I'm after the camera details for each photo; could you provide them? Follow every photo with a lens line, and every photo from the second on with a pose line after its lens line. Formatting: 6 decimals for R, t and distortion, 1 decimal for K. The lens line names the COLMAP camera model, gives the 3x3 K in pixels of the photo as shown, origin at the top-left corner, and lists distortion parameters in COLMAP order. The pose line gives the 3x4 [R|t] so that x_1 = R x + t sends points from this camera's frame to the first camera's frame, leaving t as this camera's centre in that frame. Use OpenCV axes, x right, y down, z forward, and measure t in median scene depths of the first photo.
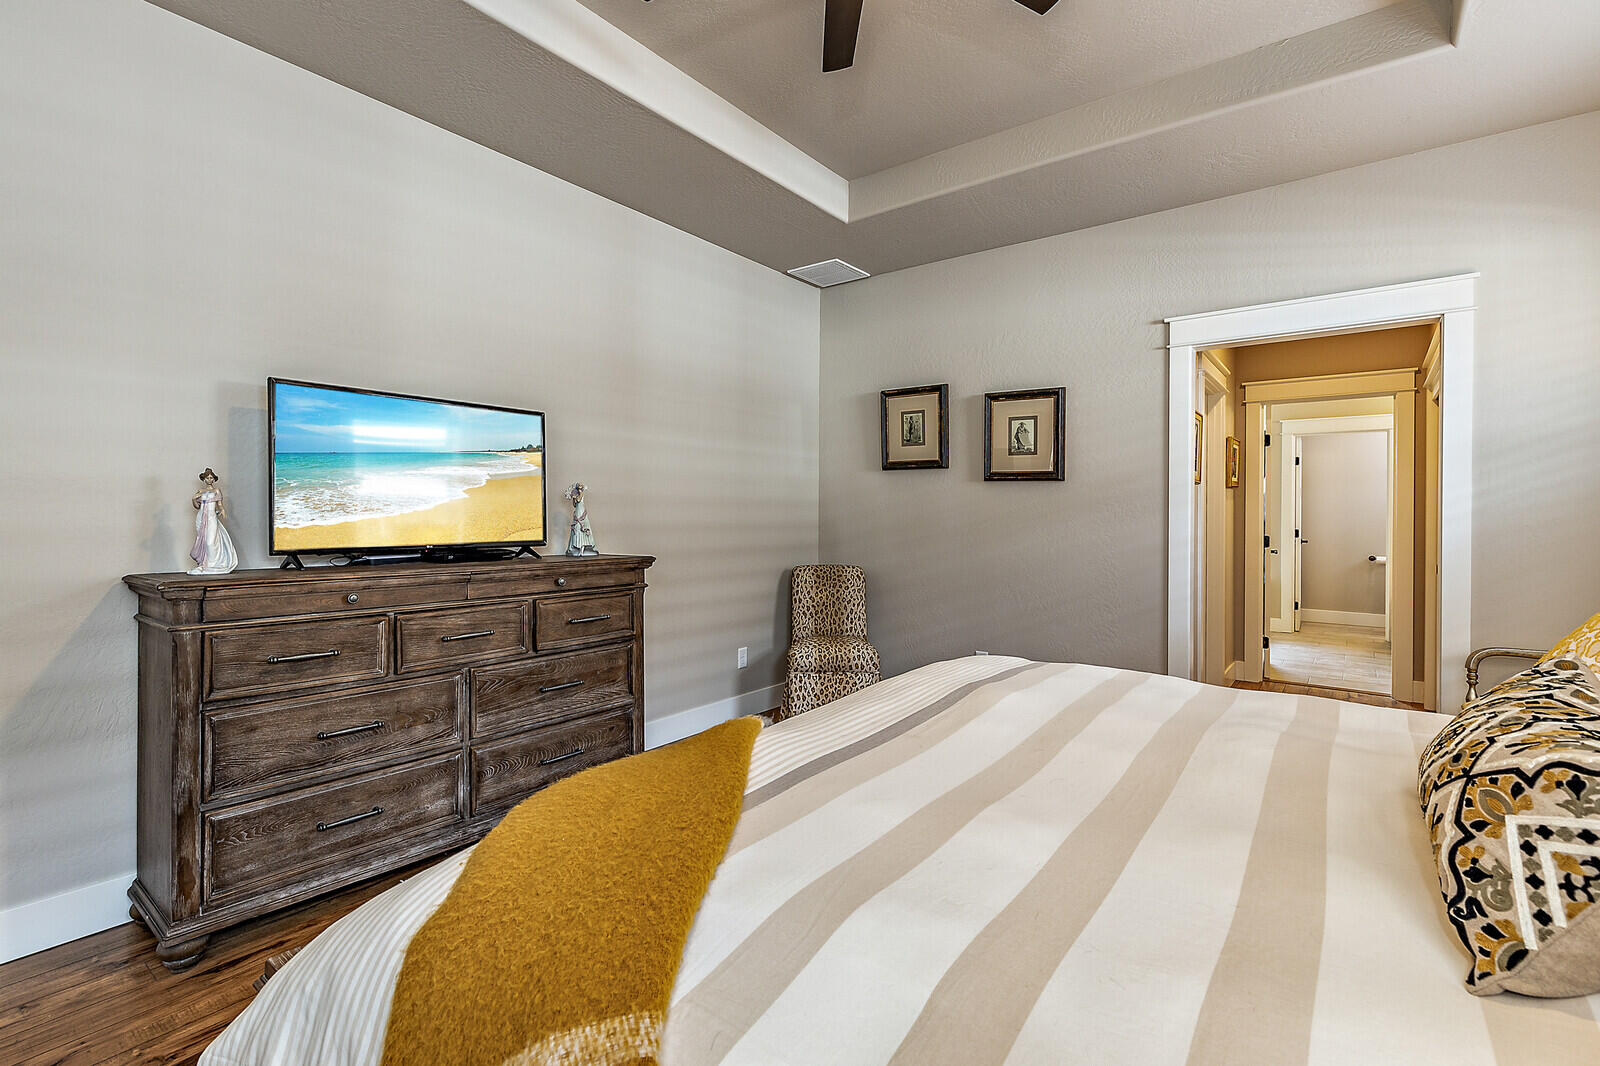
lens RADIAL K [[725.9, 0, 810.3], [0, 725.9, 510.0], [0, 0, 1]] dist [0.009540, -0.001975]
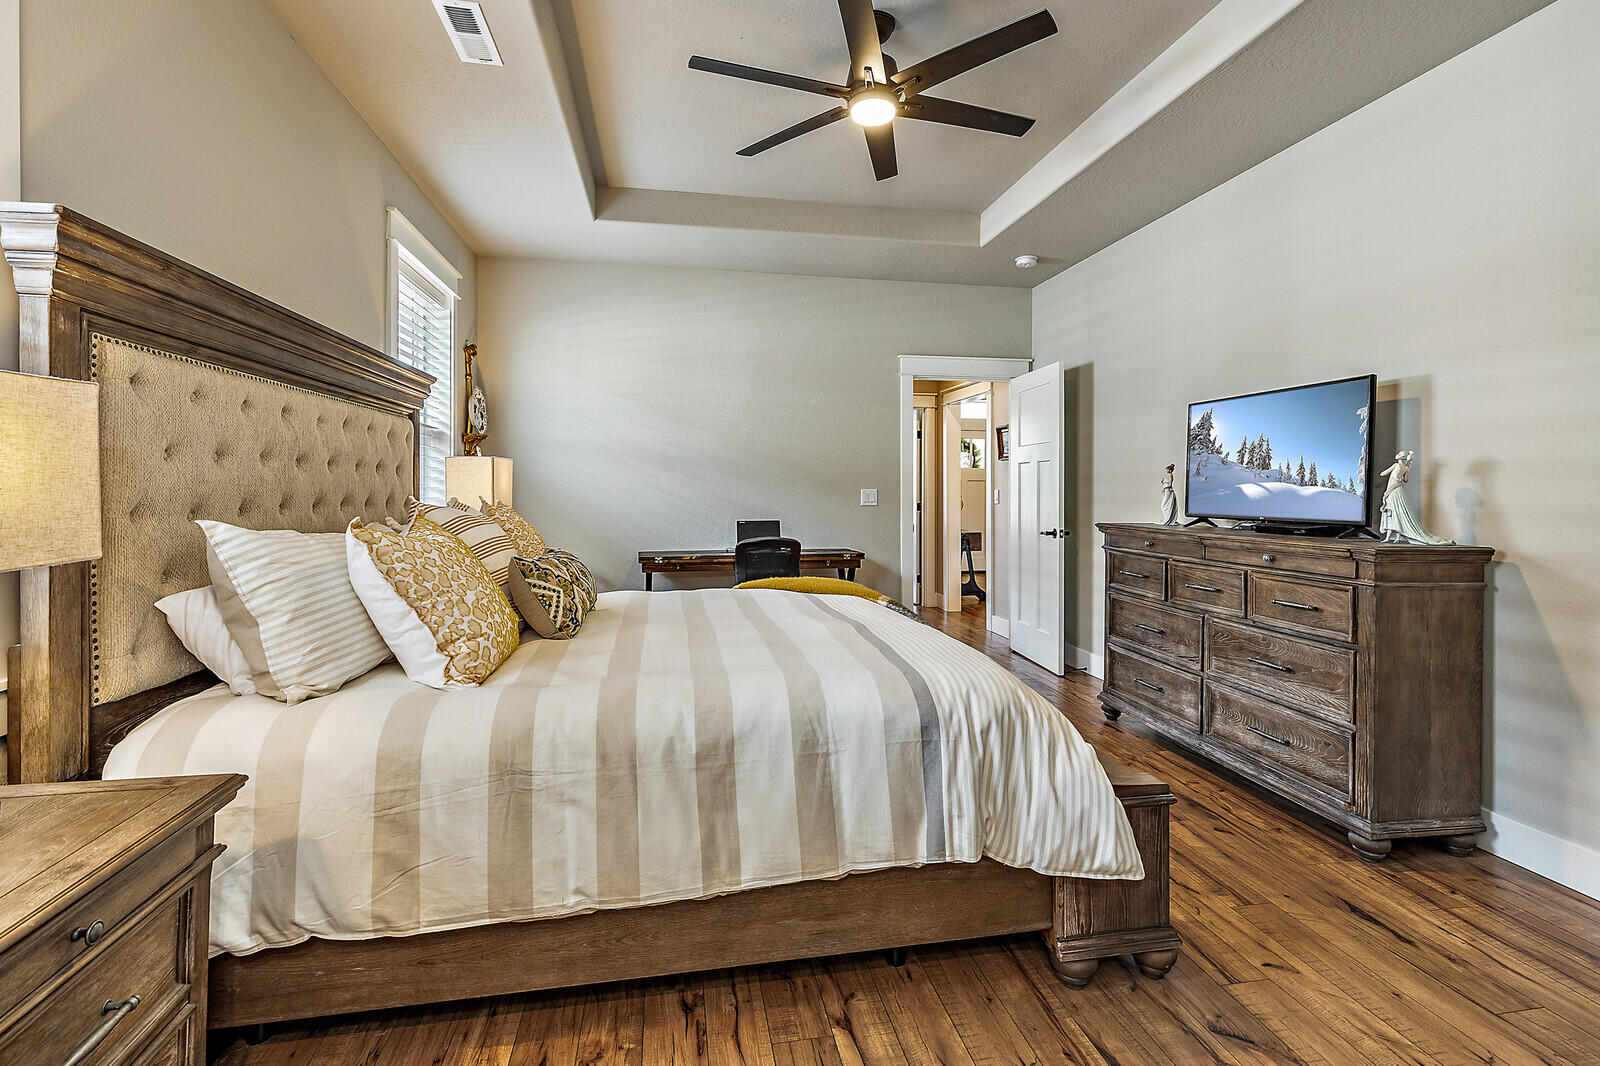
lens RADIAL K [[725.9, 0, 801.0], [0, 725.9, 490.1], [0, 0, 1]] dist [0.009540, -0.001975]
pose [[-0.672037, -0.004835, -0.740502, 0.689571], [-0.004855, 0.999986, -0.002123, 0.009603], [0.740502, 0.002168, -0.672051, 1.006125]]
